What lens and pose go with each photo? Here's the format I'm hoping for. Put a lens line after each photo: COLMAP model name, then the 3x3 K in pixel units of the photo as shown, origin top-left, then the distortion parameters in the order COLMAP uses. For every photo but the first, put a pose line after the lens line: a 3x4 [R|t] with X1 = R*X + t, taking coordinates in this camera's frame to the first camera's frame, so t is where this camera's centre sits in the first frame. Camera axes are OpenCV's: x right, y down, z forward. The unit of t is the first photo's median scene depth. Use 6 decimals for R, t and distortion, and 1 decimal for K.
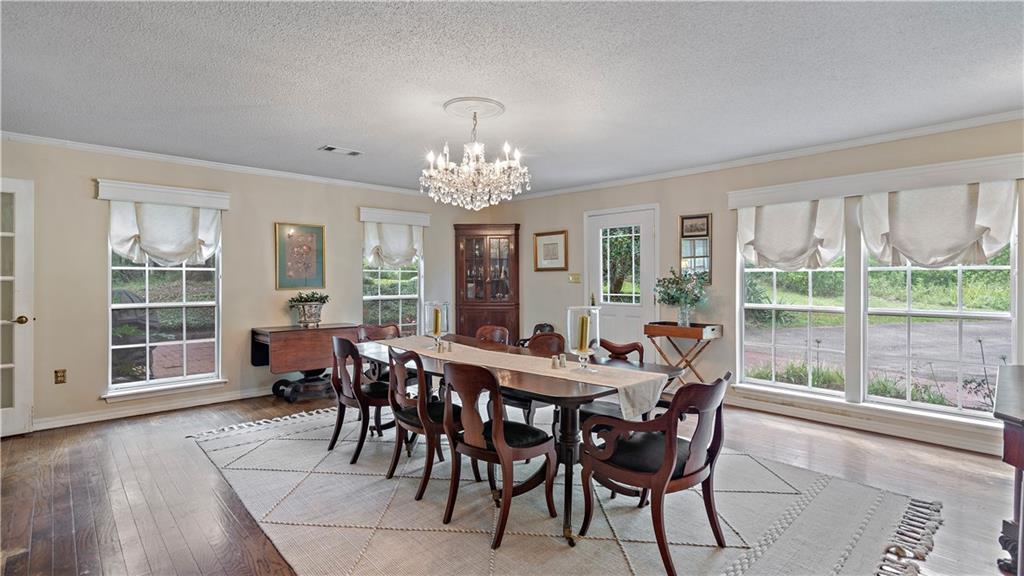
lens RADIAL K [[483.8, 0, 521.2], [0, 483.8, 276.2], [0, 0, 1]] dist [-0.001853, -0.000415]
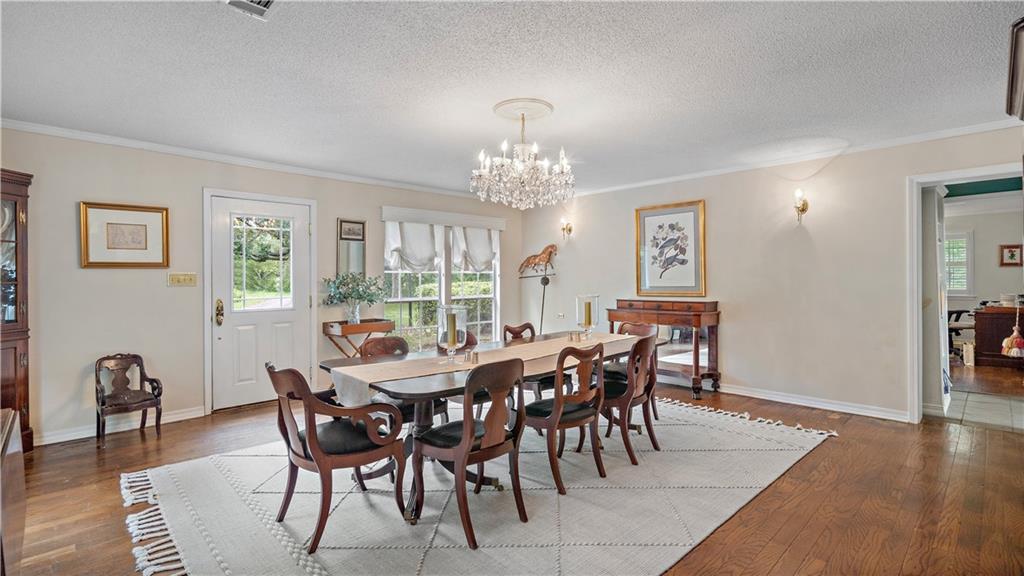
lens RADIAL K [[483.8, 0, 521.2], [0, 483.8, 276.2], [0, 0, 1]] dist [-0.001853, -0.000415]
pose [[0.007539, 0.006537, 0.999950, -0.795726], [-0.001246, 0.999978, -0.006528, 0.006263], [-0.999971, -0.001197, 0.007547, 0.681907]]
